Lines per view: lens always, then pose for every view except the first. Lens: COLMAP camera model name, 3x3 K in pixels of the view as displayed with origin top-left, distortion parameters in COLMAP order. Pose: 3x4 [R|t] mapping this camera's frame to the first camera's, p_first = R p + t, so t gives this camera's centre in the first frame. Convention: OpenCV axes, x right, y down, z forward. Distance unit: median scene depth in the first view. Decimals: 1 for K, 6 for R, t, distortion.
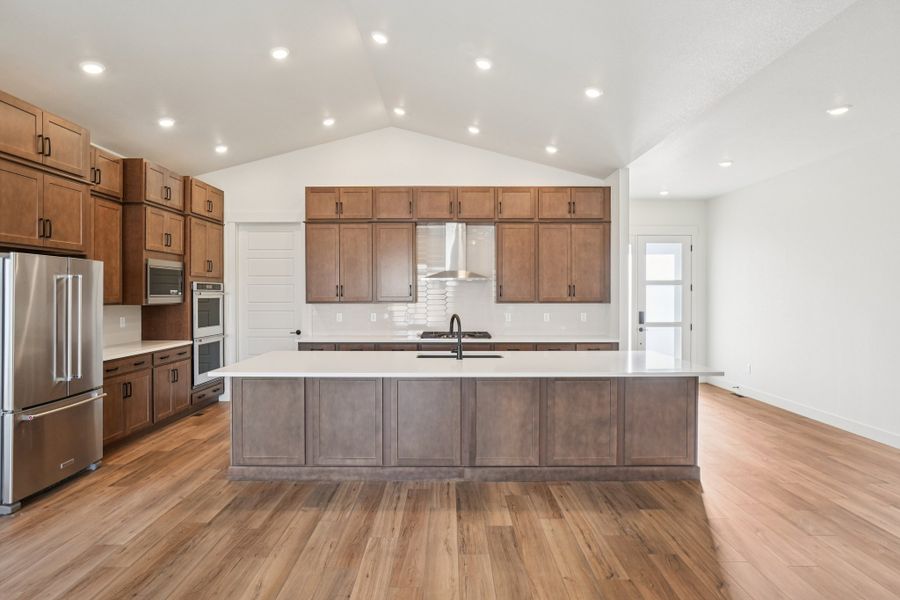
lens RADIAL K [[475.5, 0, 448.2], [0, 475.5, 292.5], [0, 0, 1]] dist [-0.015969, 0.000486]
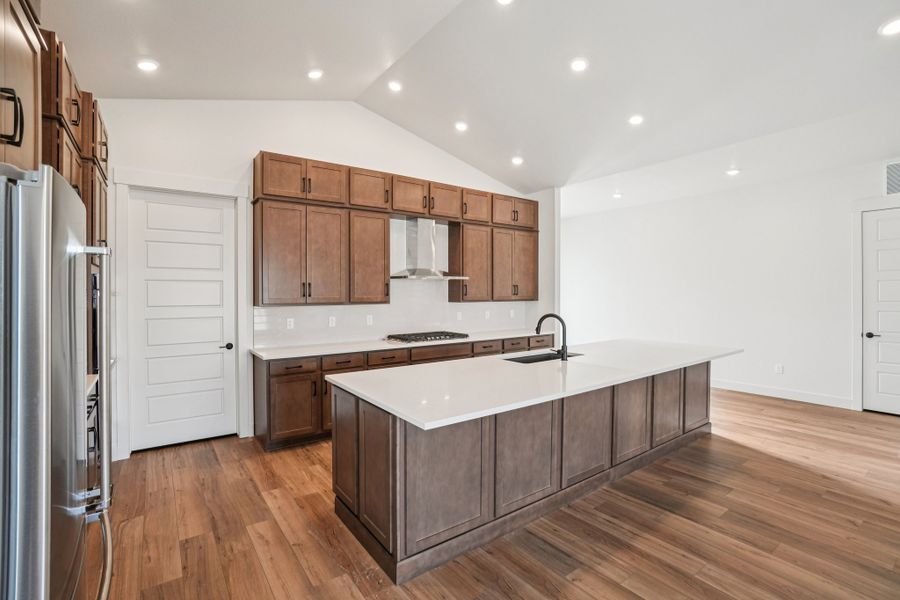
lens RADIAL K [[410.4, 0, 445.4], [0, 410.4, 292.4], [0, 0, 1]] dist [-0.051170, 0.018134]
pose [[0.809386, -0.003081, 0.587268, -0.468640], [0.002287, 0.999995, 0.002093, -0.000064], [-0.587272, -0.000351, 0.809390, 0.334526]]
